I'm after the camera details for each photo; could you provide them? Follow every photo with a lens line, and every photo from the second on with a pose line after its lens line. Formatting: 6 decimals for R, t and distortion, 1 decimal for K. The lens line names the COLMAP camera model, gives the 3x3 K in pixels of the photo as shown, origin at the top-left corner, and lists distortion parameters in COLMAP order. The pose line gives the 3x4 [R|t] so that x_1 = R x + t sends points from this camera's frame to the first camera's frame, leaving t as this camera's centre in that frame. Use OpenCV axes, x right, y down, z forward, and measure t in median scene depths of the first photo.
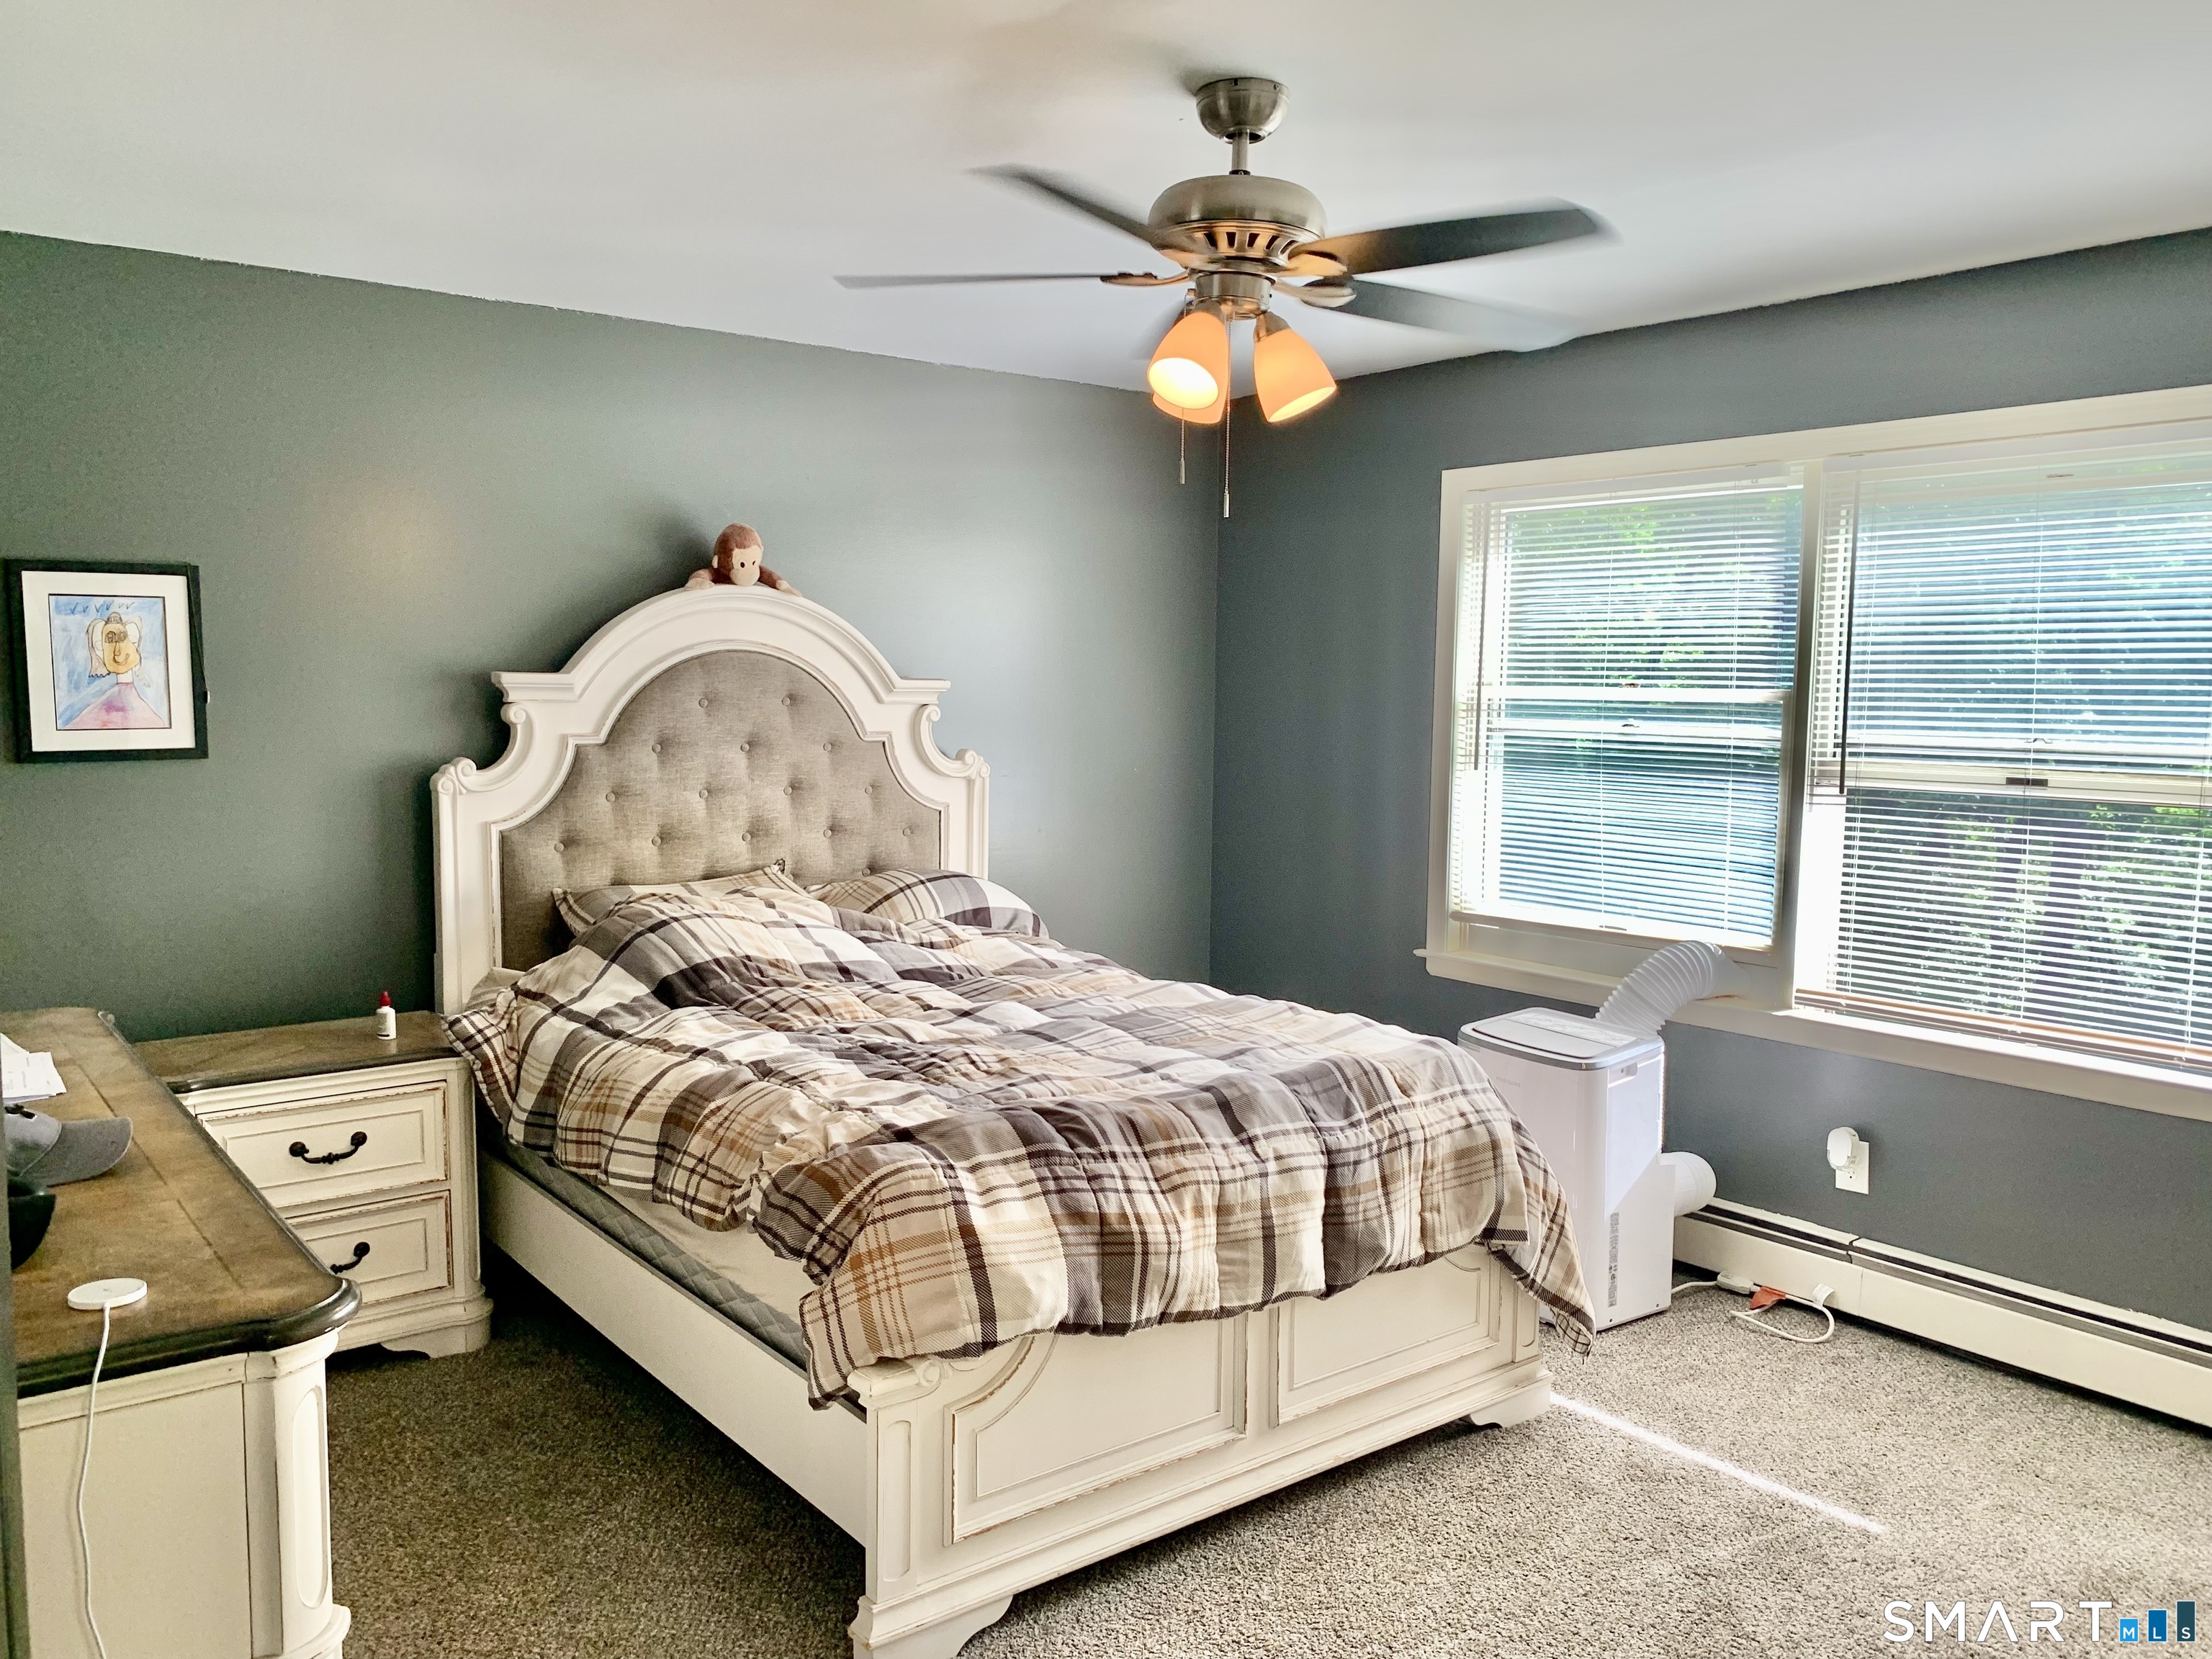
lens RADIAL K [[1696.2, 0, 1106.0], [0, 1696.2, 829.5], [0, 0, 1]] dist [0.000423, -0.004223]
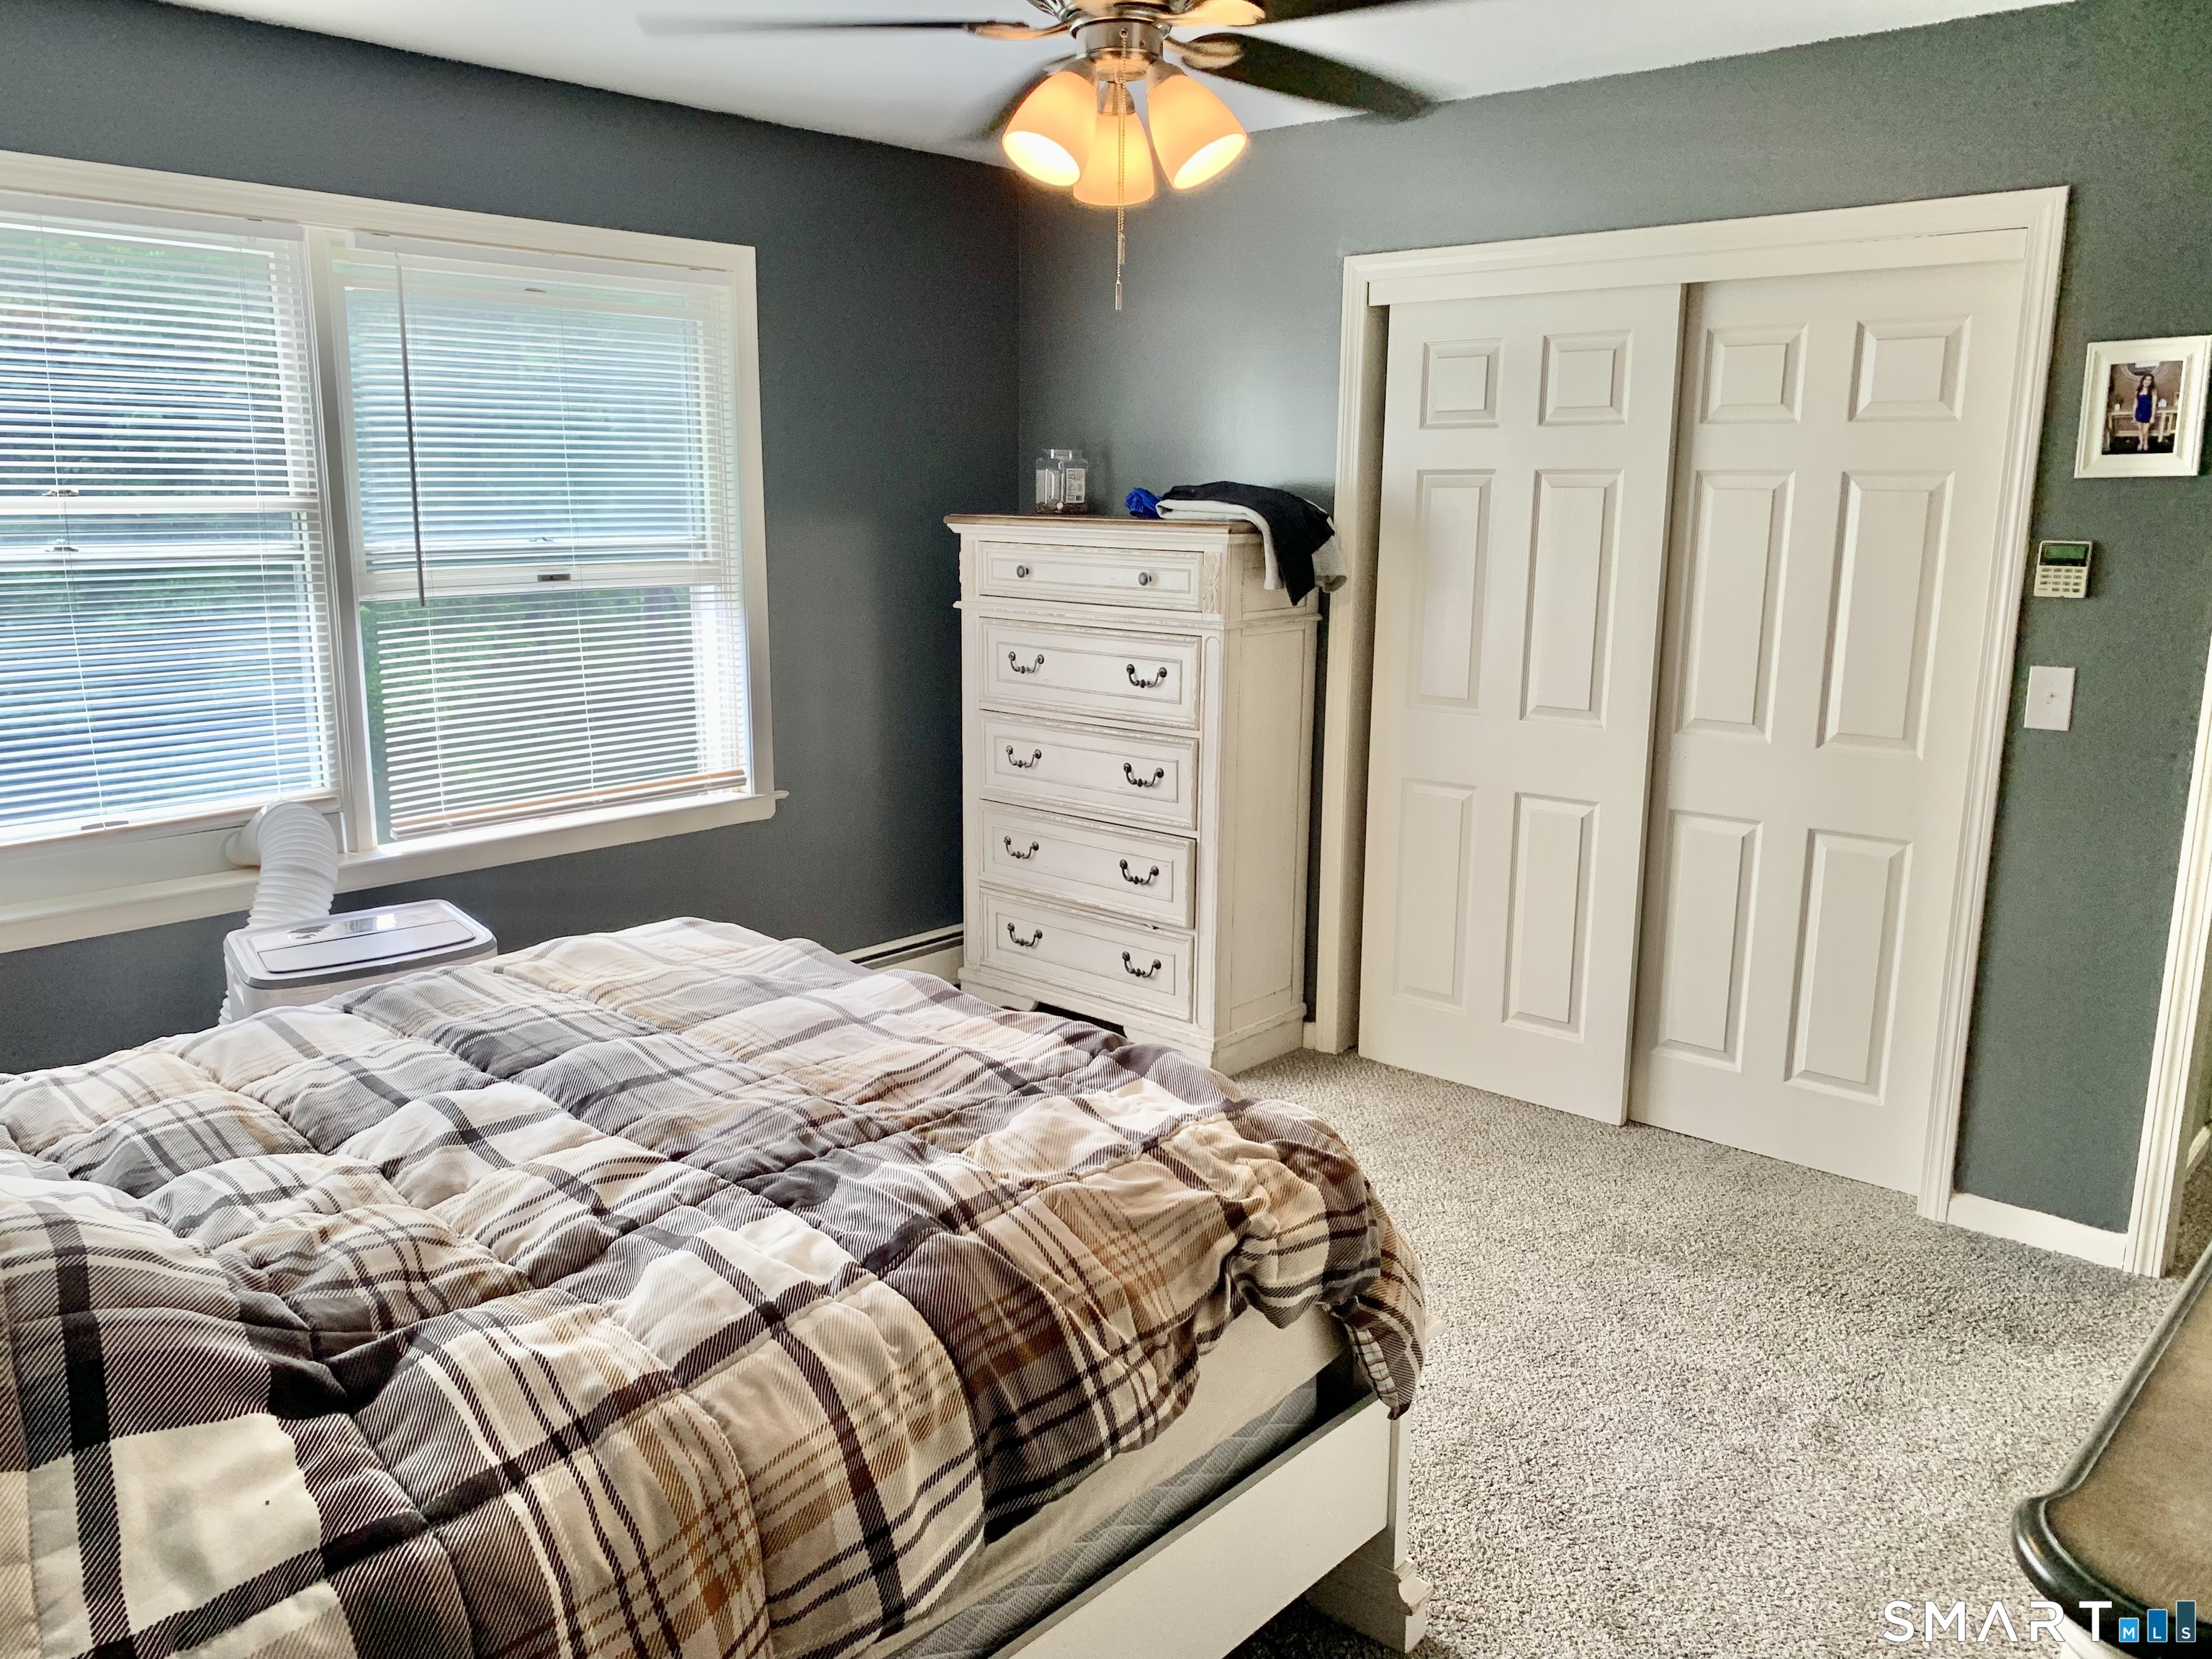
lens RADIAL K [[1696.2, 0, 1106.0], [0, 1696.2, 829.5], [0, 0, 1]] dist [0.000423, -0.004223]
pose [[-0.178746, -0.210877, 0.961031, -0.599327], [0.079542, 0.970467, 0.227742, -0.090619], [-0.980675, 0.117150, -0.156694, 0.837445]]
